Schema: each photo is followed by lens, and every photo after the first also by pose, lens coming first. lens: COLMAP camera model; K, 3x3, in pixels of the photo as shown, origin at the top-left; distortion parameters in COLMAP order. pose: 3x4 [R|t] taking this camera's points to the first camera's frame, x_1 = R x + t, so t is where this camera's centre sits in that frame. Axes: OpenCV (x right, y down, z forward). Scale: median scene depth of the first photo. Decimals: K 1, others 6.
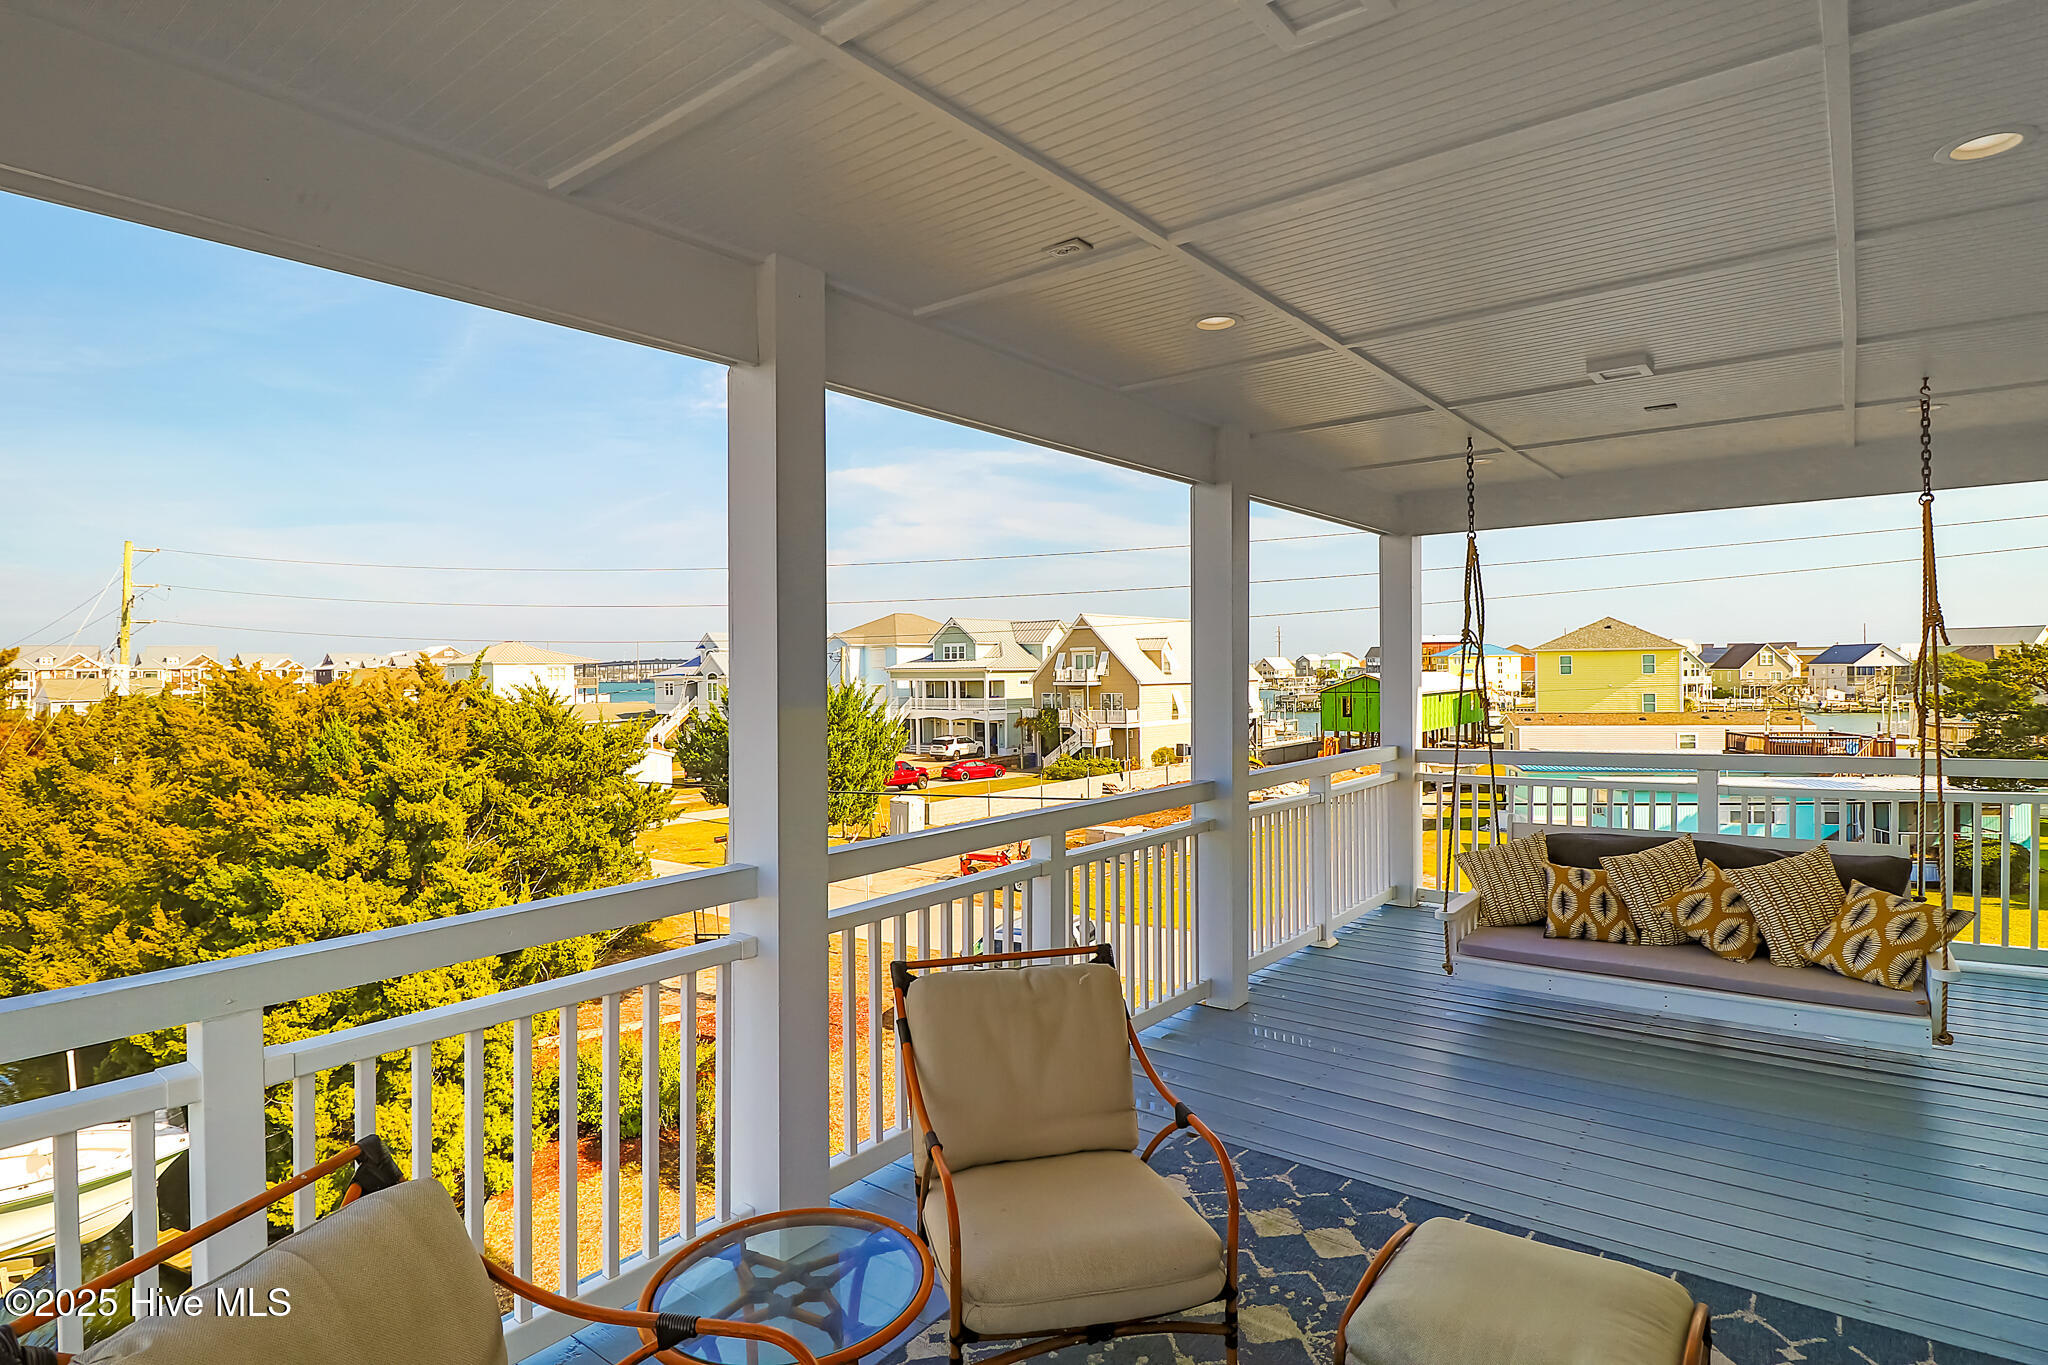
lens RADIAL K [[1061.4, 0, 1024.0], [0, 1061.4, 682.5], [0, 0, 1]] dist [0.002166, -0.015874]
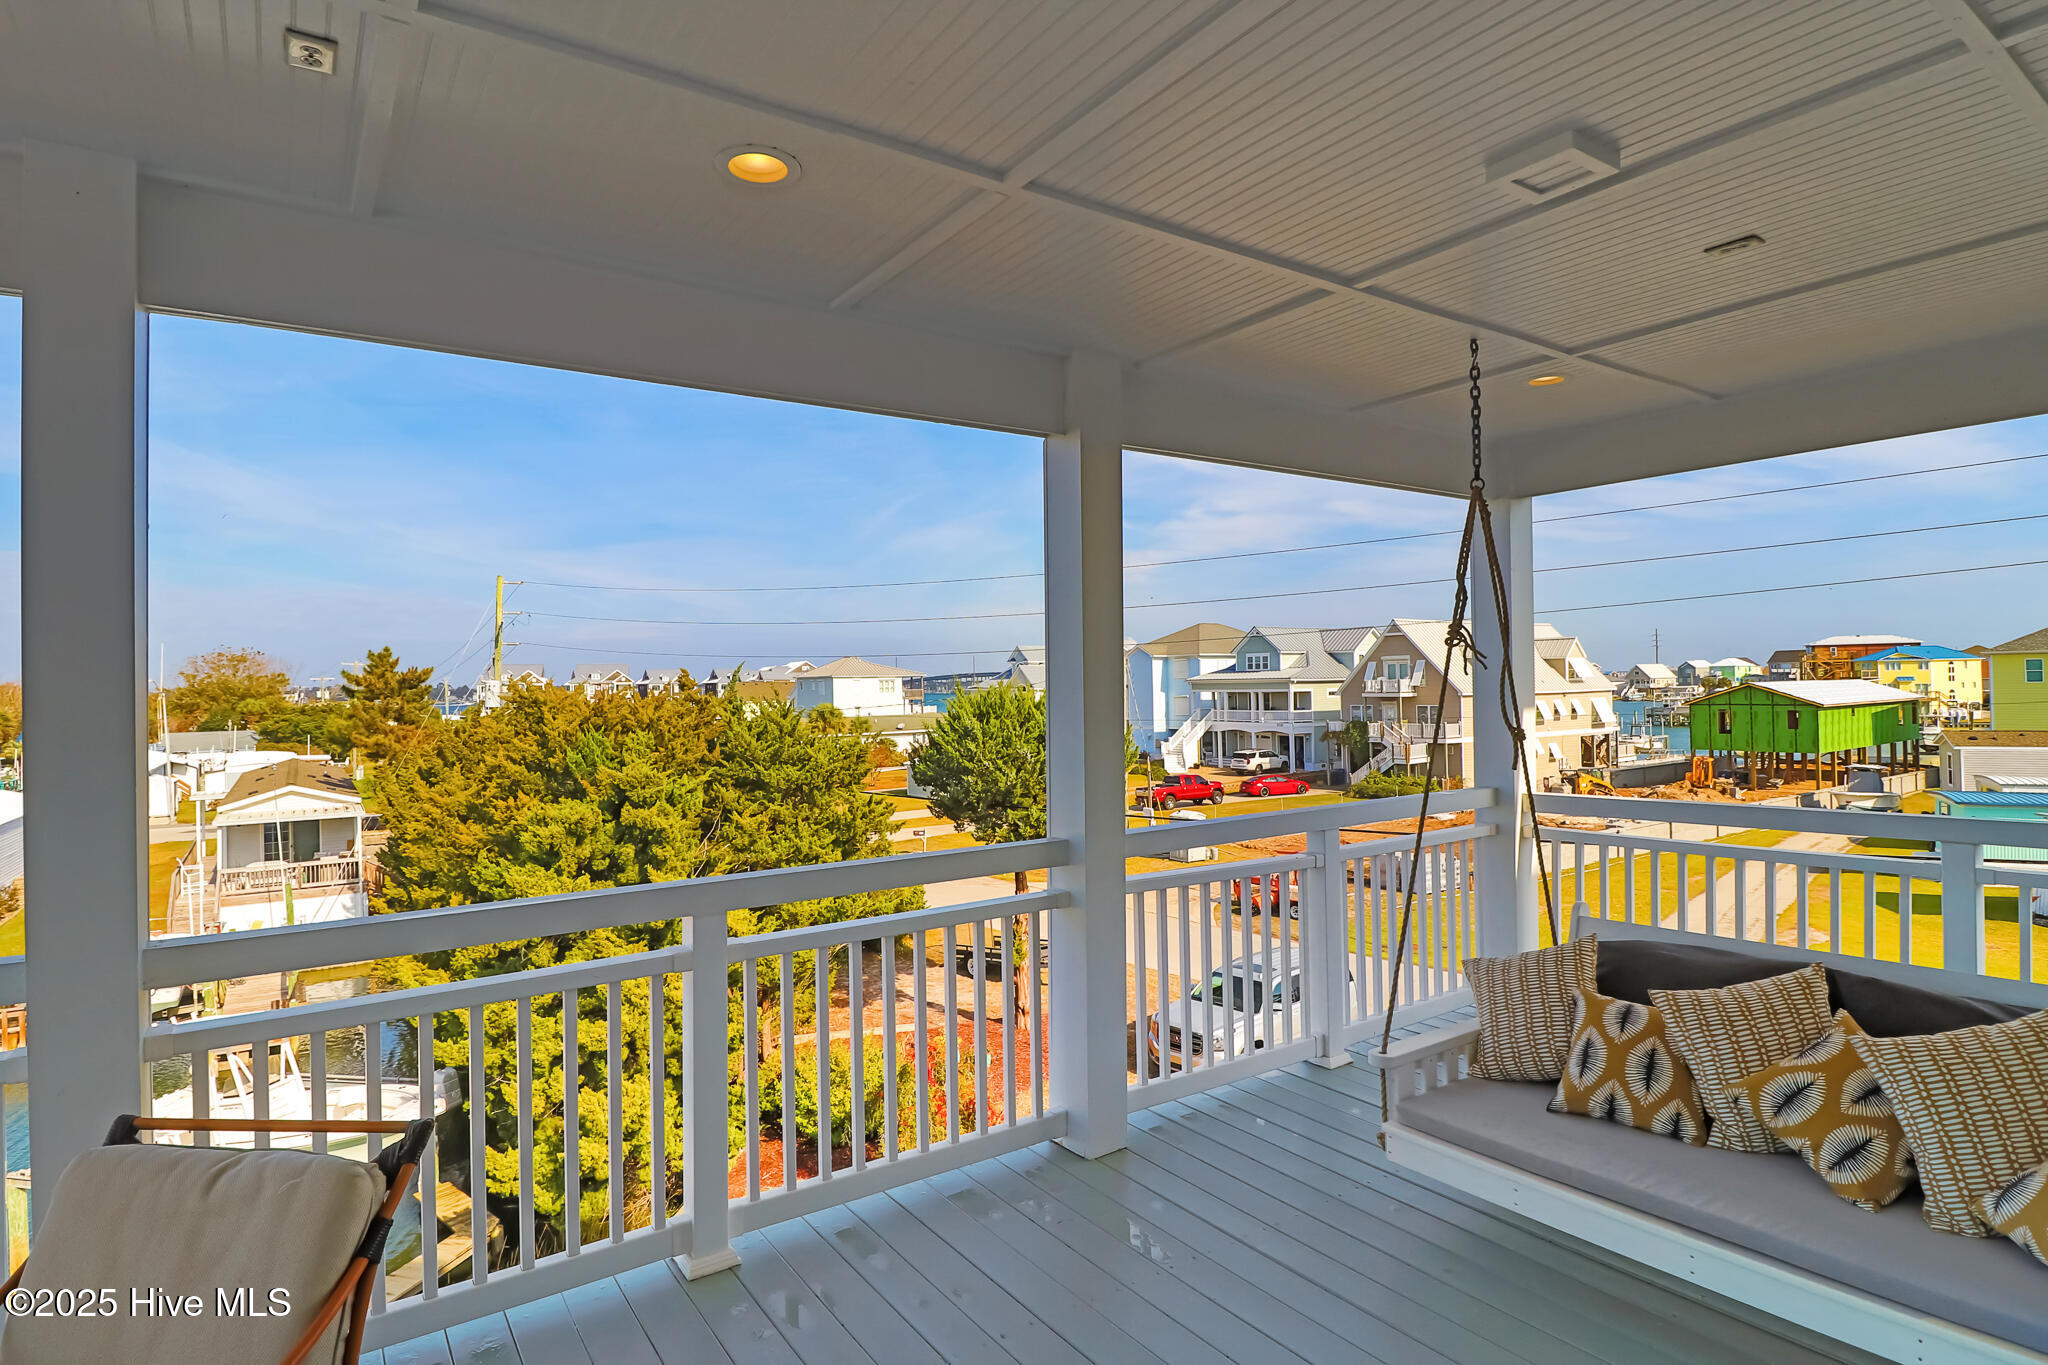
lens RADIAL K [[1061.4, 0, 1024.0], [0, 1061.4, 682.5], [0, 0, 1]] dist [0.002166, -0.015874]
pose [[0.953494, -0.004979, -0.301370, 0.072419], [0.001863, 0.999942, -0.010627, -0.001421], [0.301405, 0.009571, 0.953448, 0.057367]]
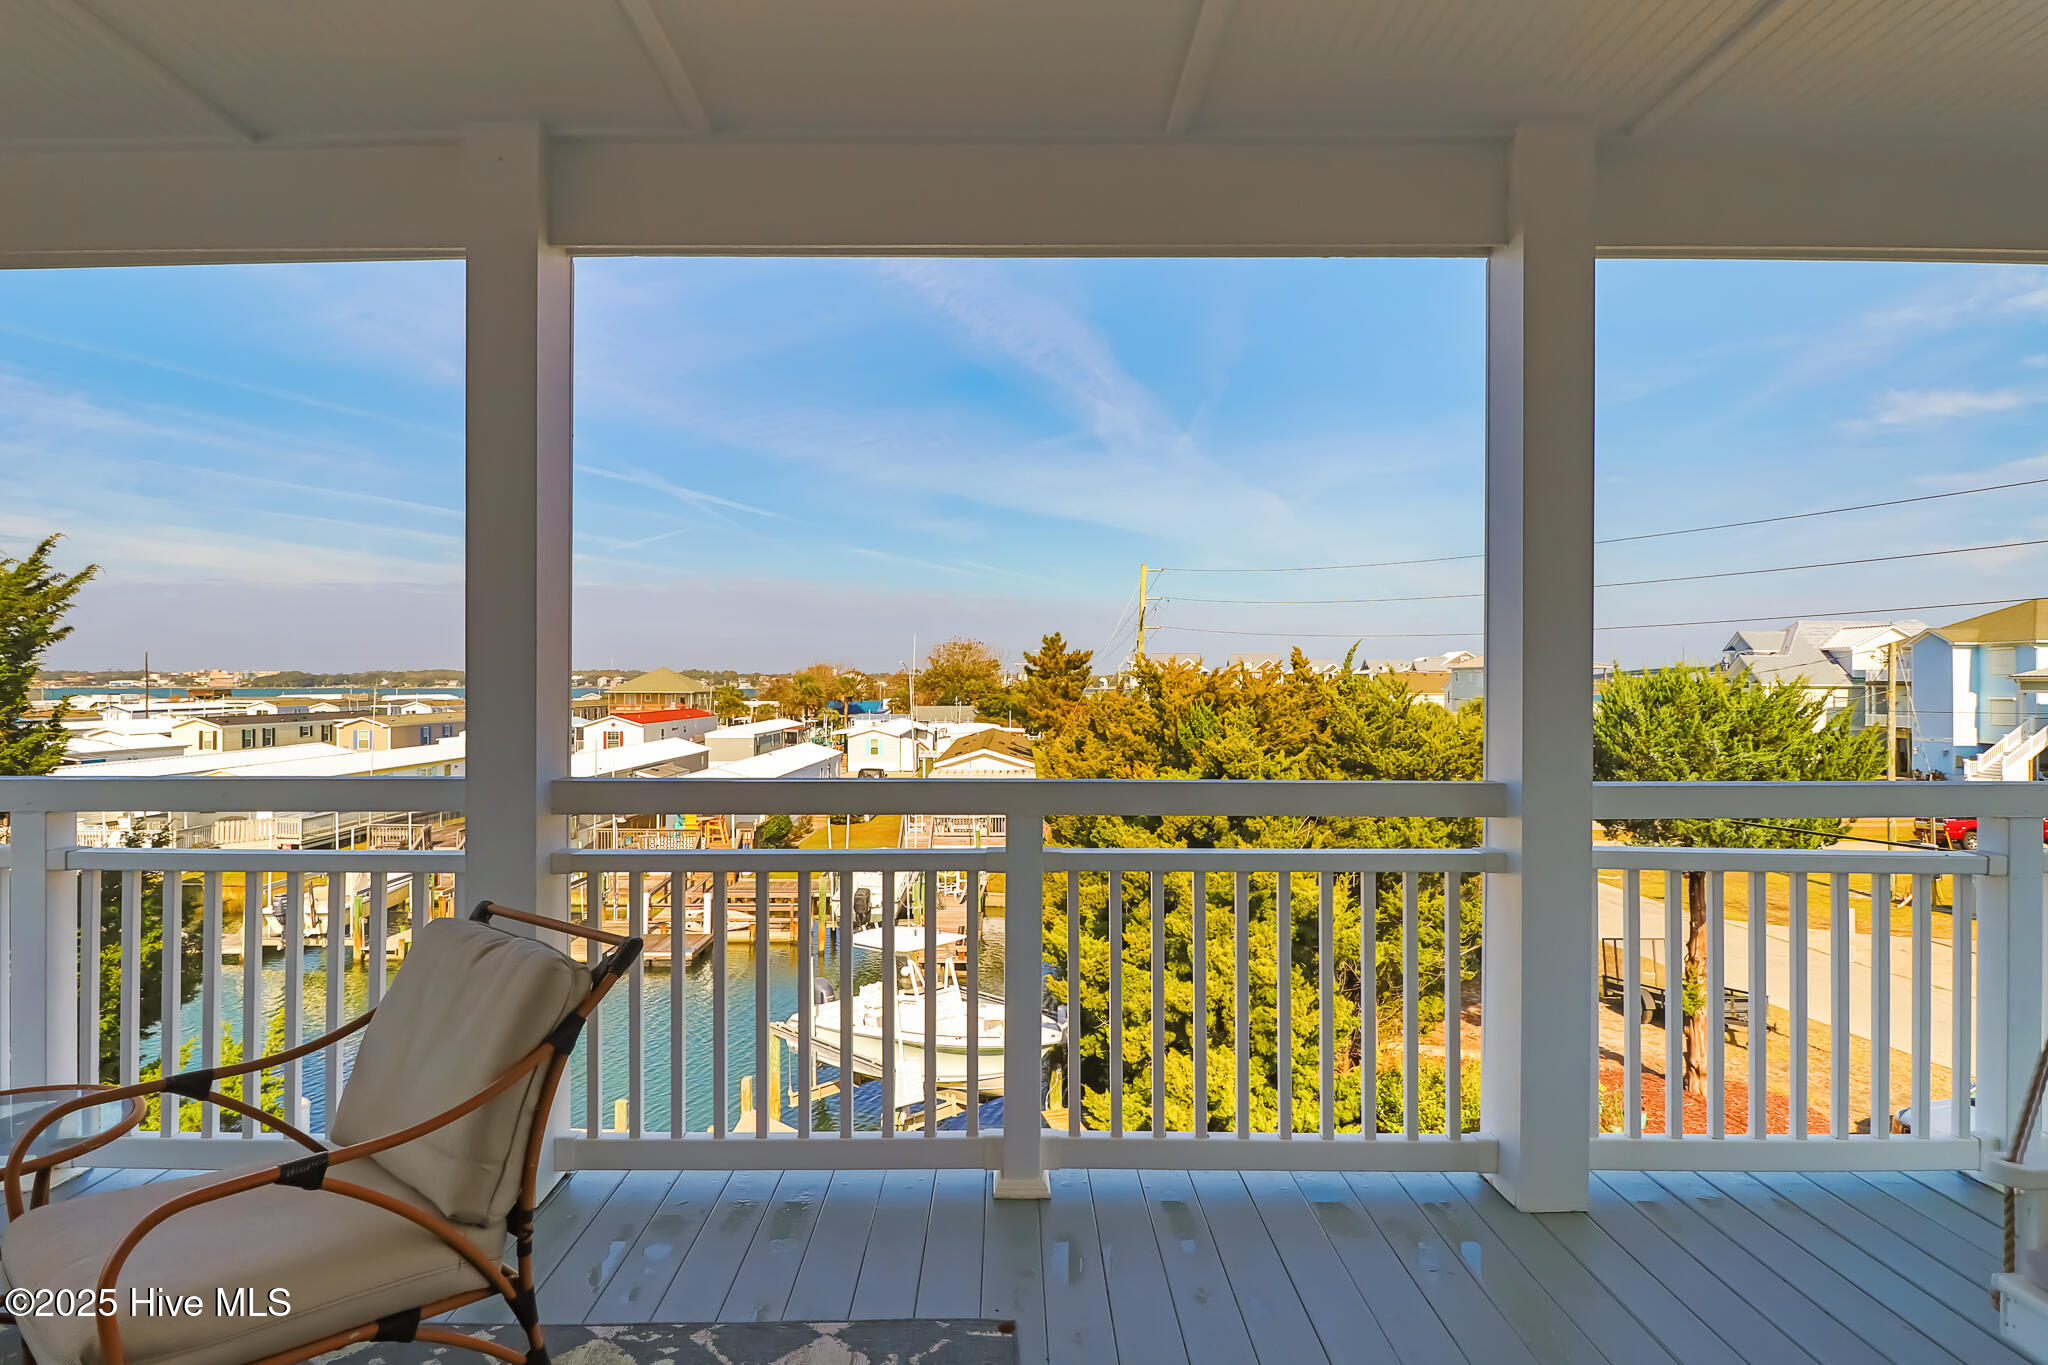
lens RADIAL K [[1081.5, 0, 1024.0], [0, 1081.5, 682.5], [0, 0, 1]] dist [0.015703, -0.023115]
pose [[0.616172, 0.011531, -0.787528, 0.094215], [-0.019130, 0.999817, -0.000328, 0.010516], [0.787380, 0.015267, 0.616279, 0.093610]]
